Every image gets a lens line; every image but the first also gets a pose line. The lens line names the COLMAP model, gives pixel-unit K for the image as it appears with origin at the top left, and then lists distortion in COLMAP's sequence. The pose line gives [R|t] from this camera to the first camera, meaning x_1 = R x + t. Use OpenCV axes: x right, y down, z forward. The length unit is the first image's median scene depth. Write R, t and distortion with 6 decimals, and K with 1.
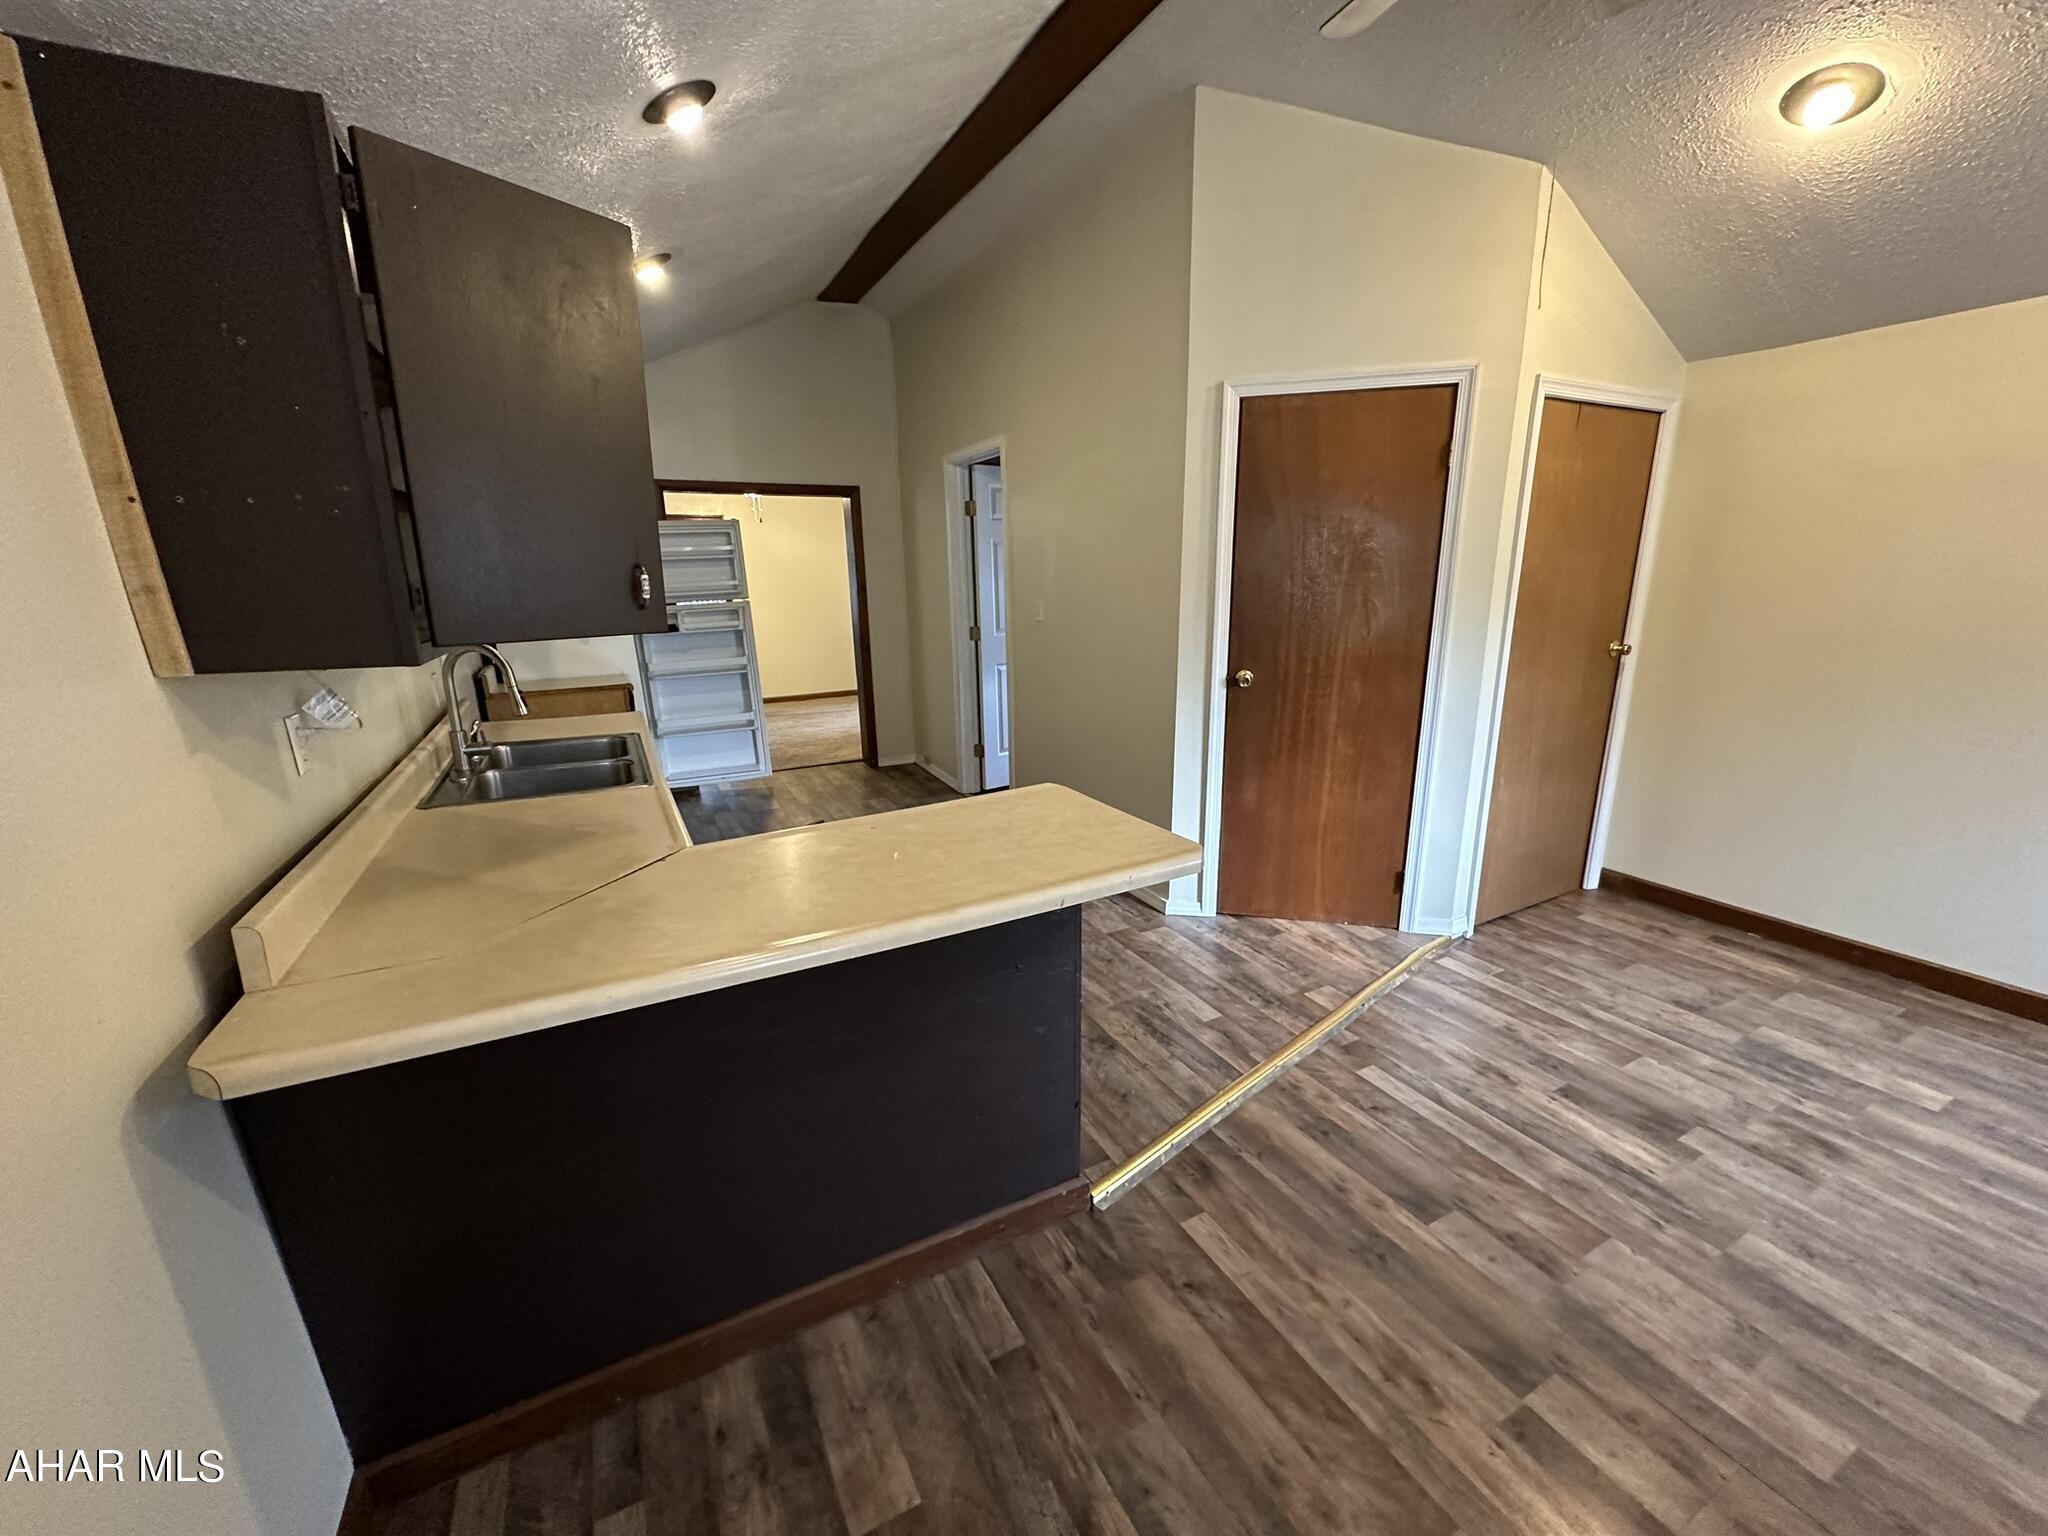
lens RADIAL K [[817.4, 0, 1025.7], [0, 817.4, 769.9], [0, 0, 1]] dist [0.000585, 0.000492]
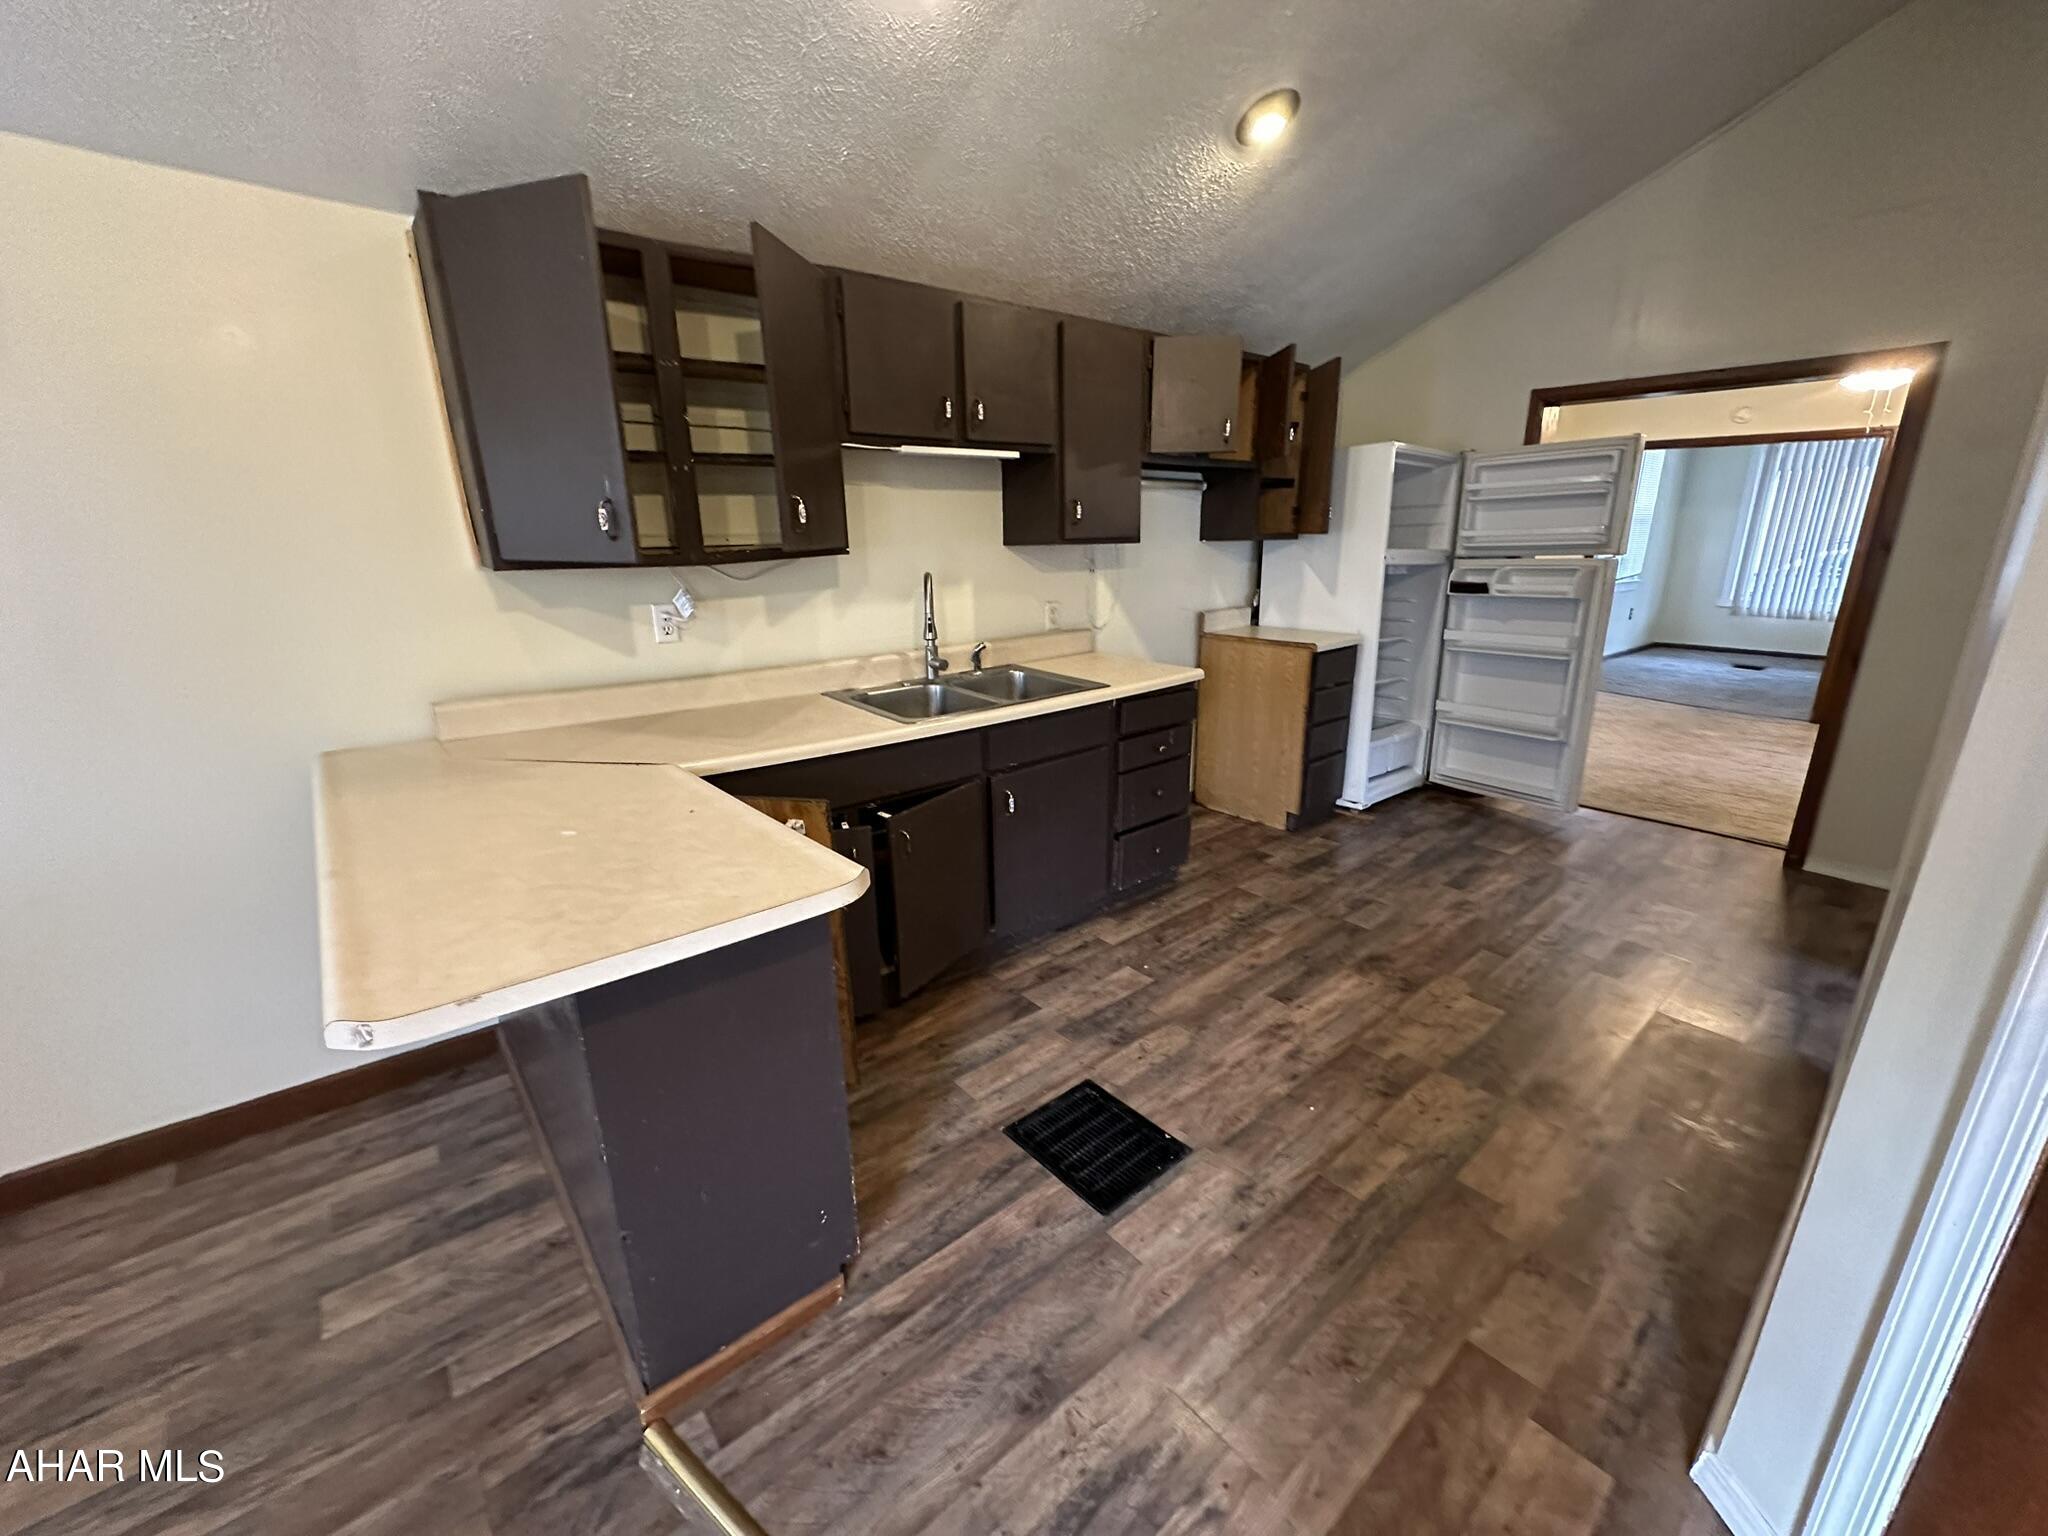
lens RADIAL K [[817.4, 0, 1025.7], [0, 817.4, 769.9], [0, 0, 1]] dist [0.000585, 0.000492]
pose [[0.218258, 0.287955, -0.932441, 0.448599], [-0.232631, 0.943284, 0.236851, -0.169113], [0.947759, 0.165220, 0.272867, 0.729149]]
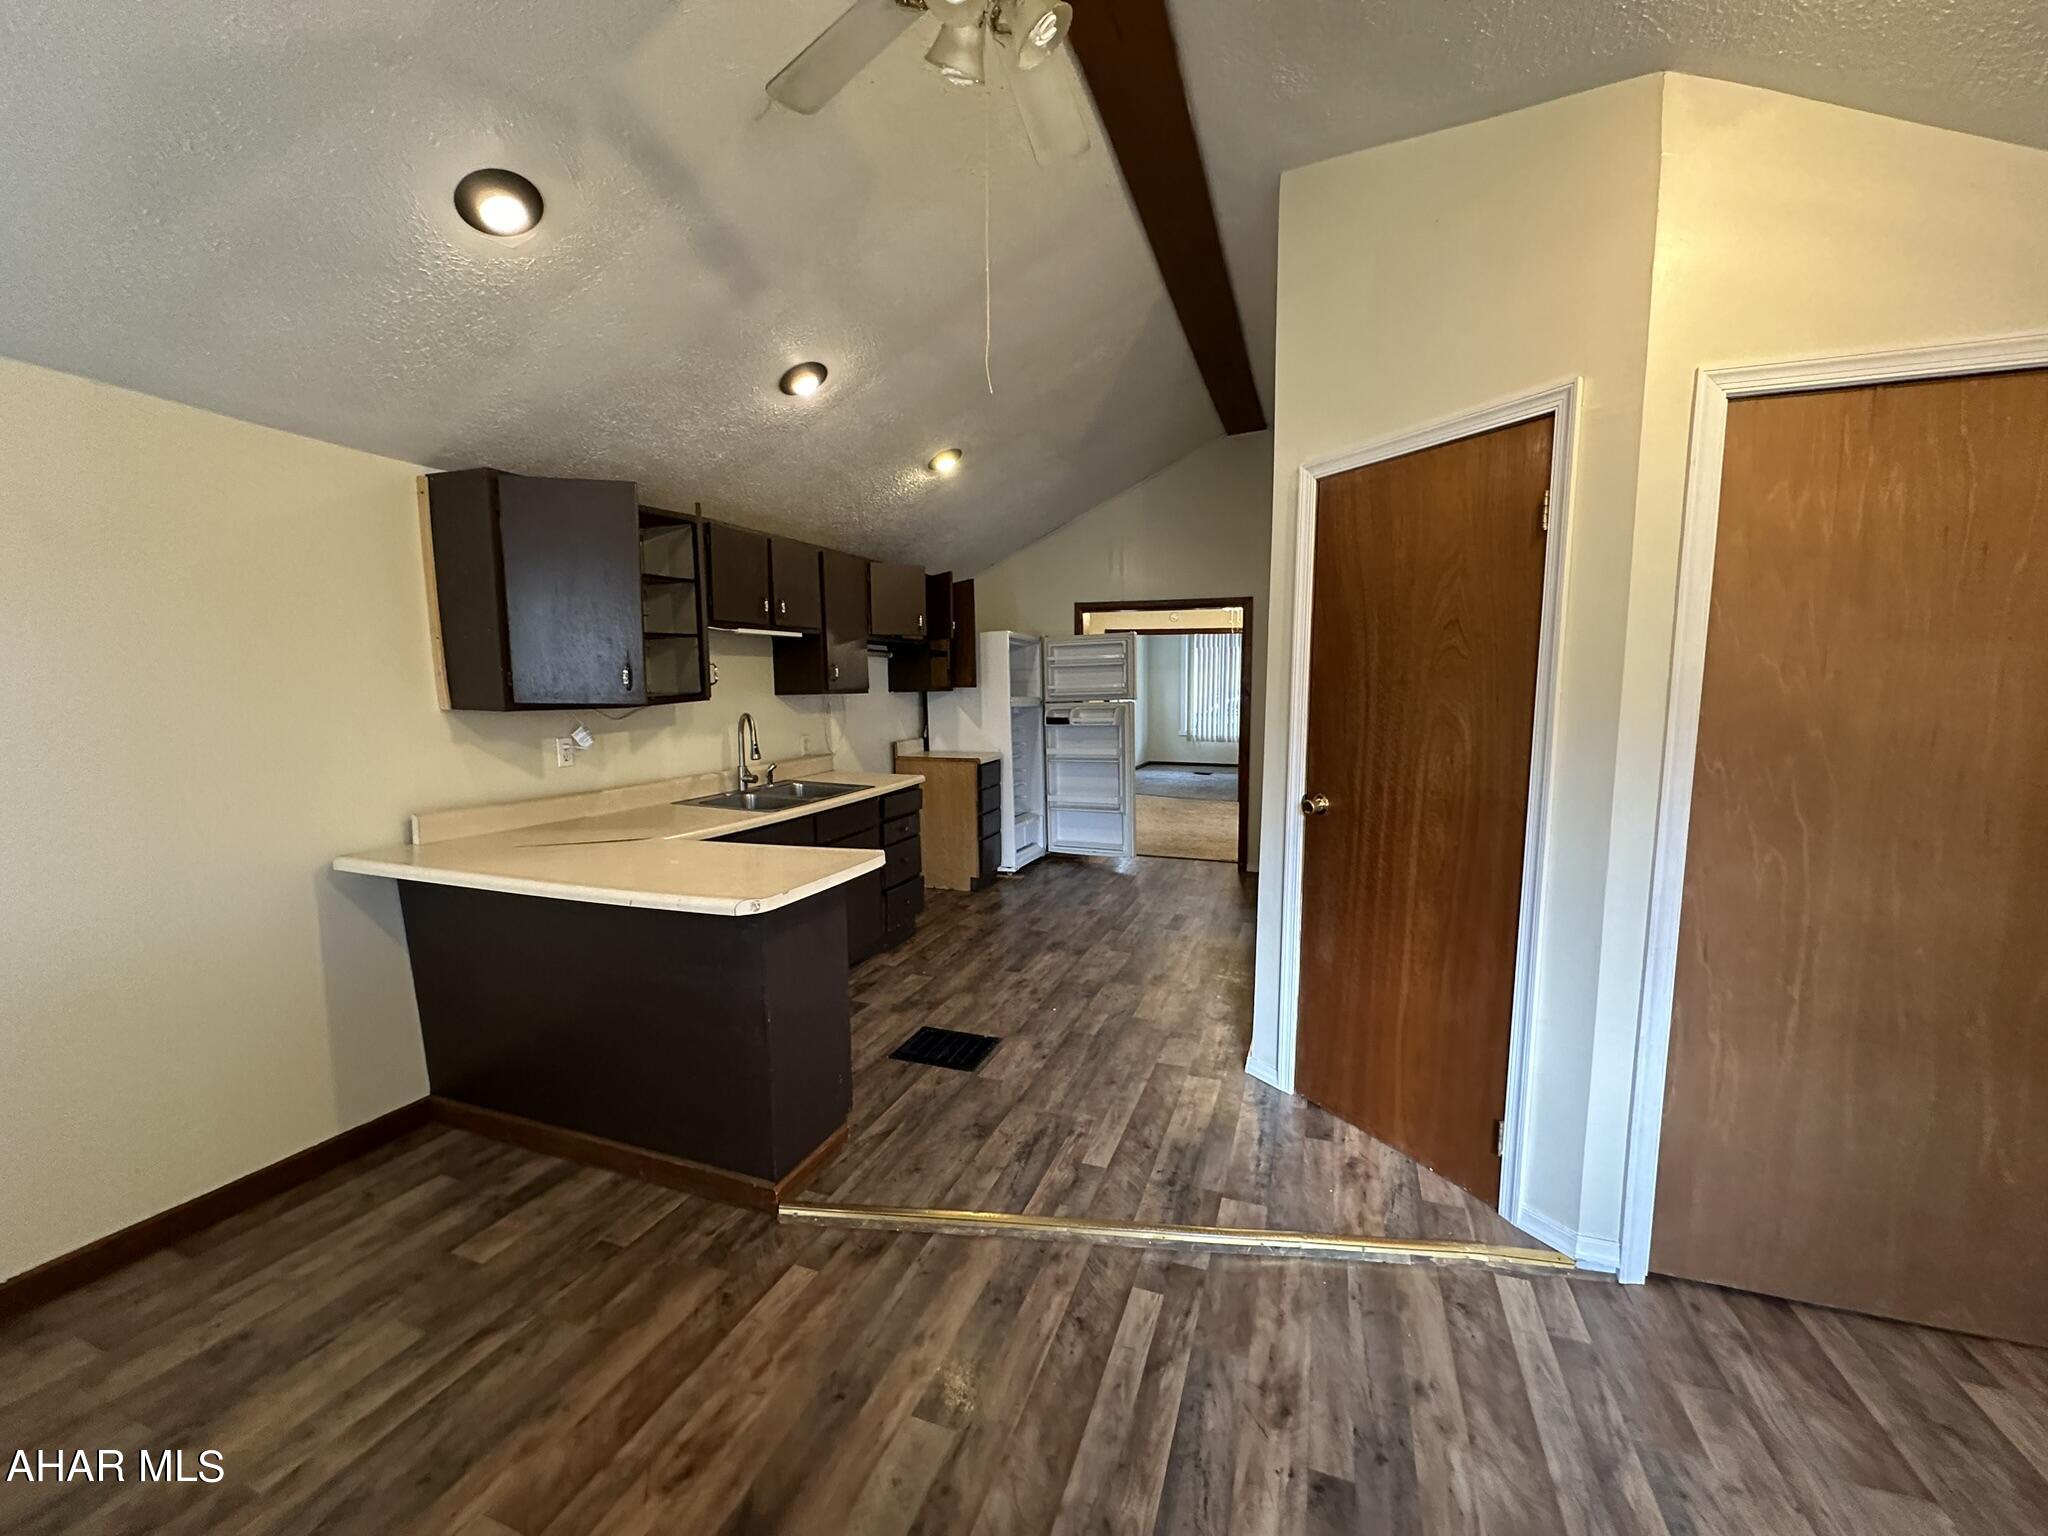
lens RADIAL K [[814.5, 0, 1025.5], [0, 814.5, 773.1], [0, 0, 1]] dist [0.001071, 0.000221]
pose [[0.669186, 0.095373, -0.736950, 0.777505], [-0.186493, 0.981544, -0.042317, -0.062273], [0.719313, 0.165754, 0.674622, 0.271512]]
